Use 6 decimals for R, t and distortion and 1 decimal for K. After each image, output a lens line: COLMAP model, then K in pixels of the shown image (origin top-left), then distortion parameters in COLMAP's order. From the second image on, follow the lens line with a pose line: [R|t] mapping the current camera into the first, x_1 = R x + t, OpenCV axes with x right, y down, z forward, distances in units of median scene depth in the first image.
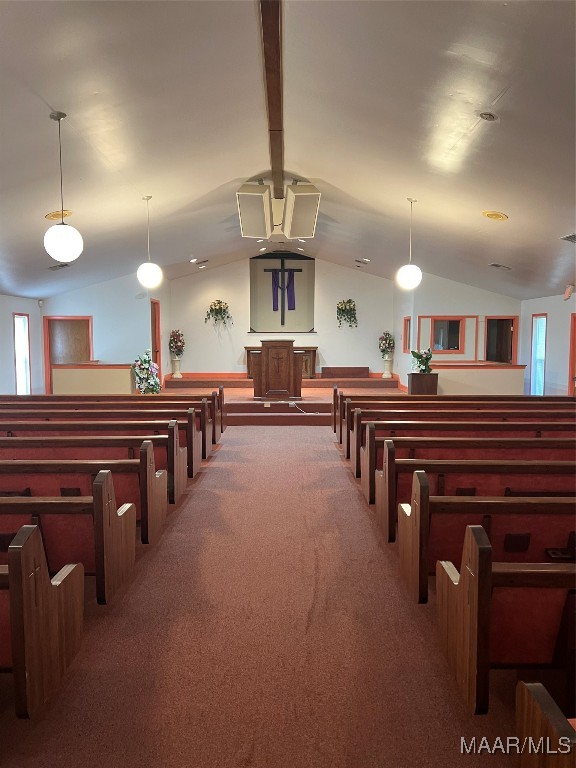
lens RADIAL K [[577.4, 0, 288.7], [0, 577.4, 386.9], [0, 0, 1]] dist [0.051913, -0.042185]
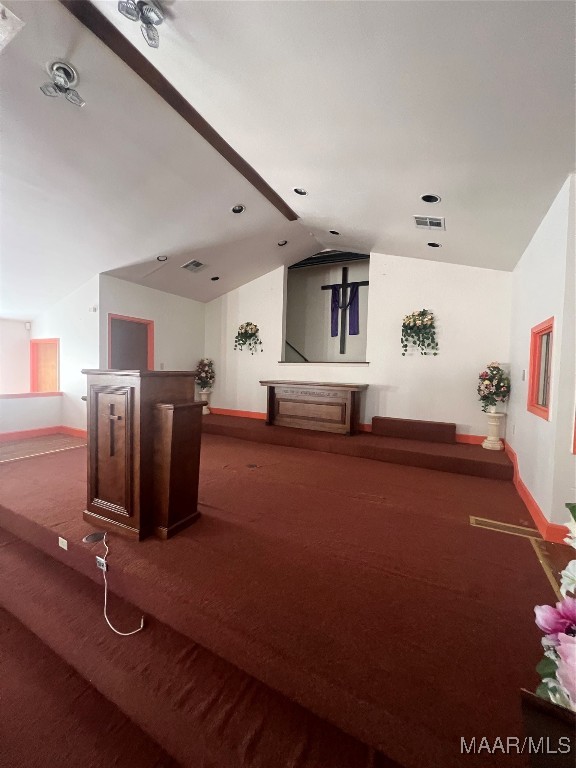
lens RADIAL K [[305.7, 0, 286.6], [0, 305.7, 377.6], [0, 0, 1]] dist [-0.002055, 0.000269]
pose [[0.890580, 0.035042, -0.453475, 0.164136], [-0.056932, 0.997775, -0.034707, -0.079640], [0.451250, 0.056727, 0.890593, 0.853707]]
